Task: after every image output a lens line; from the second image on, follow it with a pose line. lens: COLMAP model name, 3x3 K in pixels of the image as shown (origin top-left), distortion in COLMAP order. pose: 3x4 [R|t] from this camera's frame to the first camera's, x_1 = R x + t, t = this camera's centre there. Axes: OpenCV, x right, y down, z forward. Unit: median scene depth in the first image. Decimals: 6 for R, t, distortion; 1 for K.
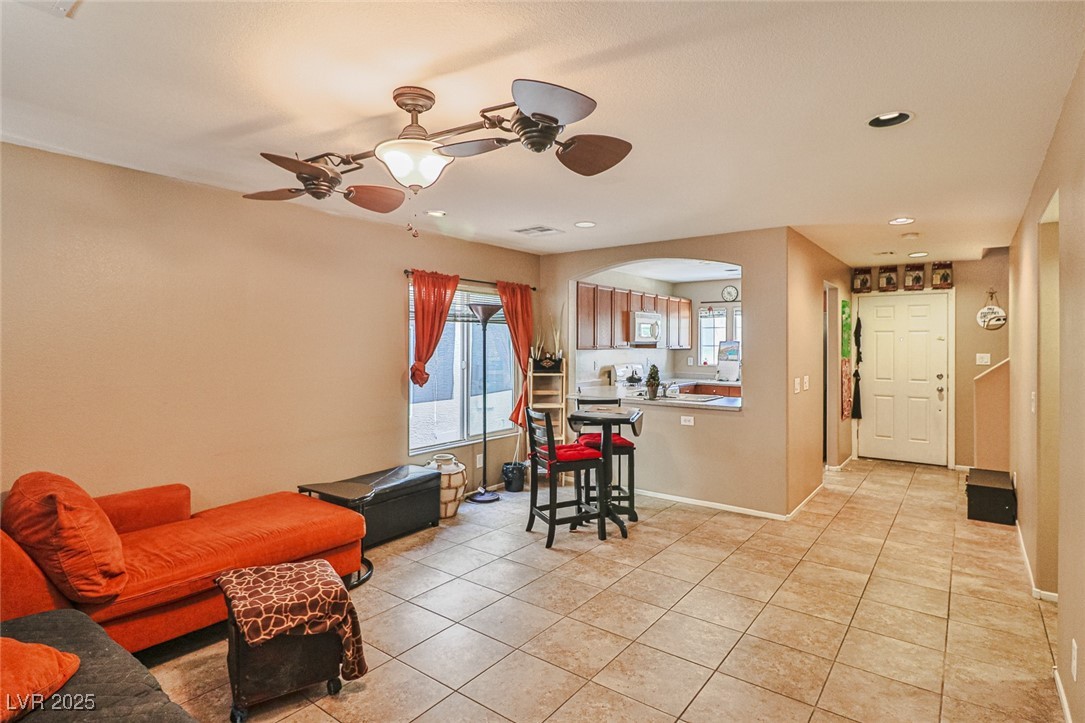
lens RADIAL K [[559.1, 0, 533.2], [0, 559.1, 352.3], [0, 0, 1]] dist [0.008089, -0.007392]
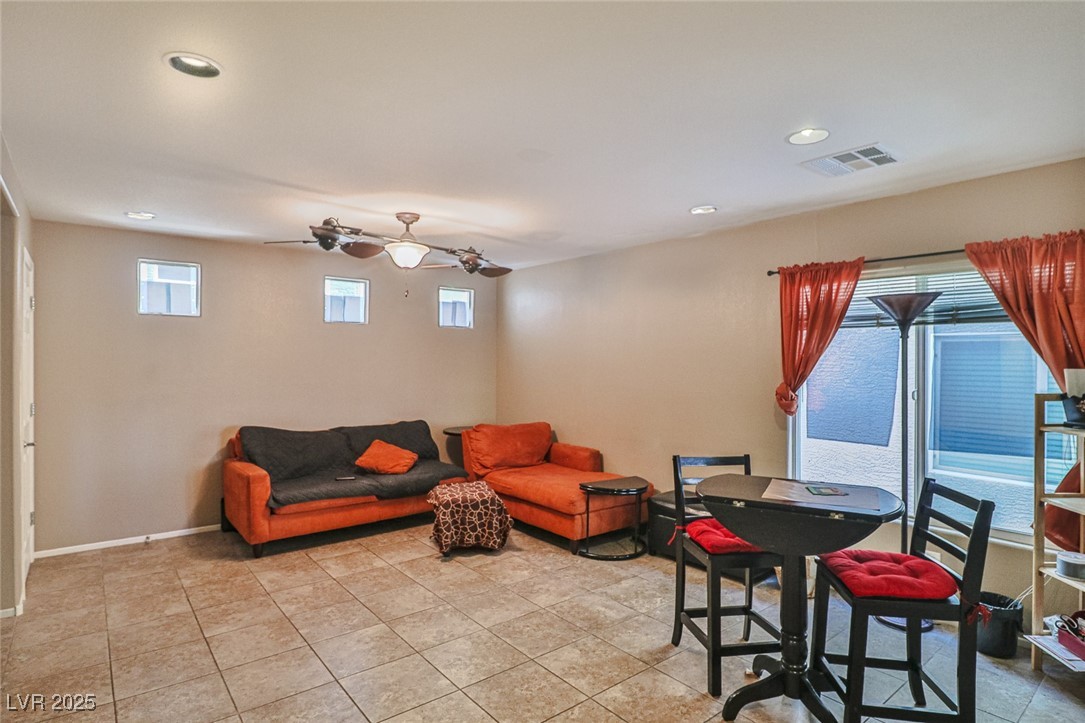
lens RADIAL K [[559.1, 0, 519.8], [0, 559.1, 361.5], [0, 0, 1]] dist [0.008089, -0.007392]
pose [[-0.241296, 0.002926, -0.970447, 0.502374], [-0.022847, 0.999701, 0.008695, -0.008221], [0.970183, 0.024270, -0.241157, 0.637796]]
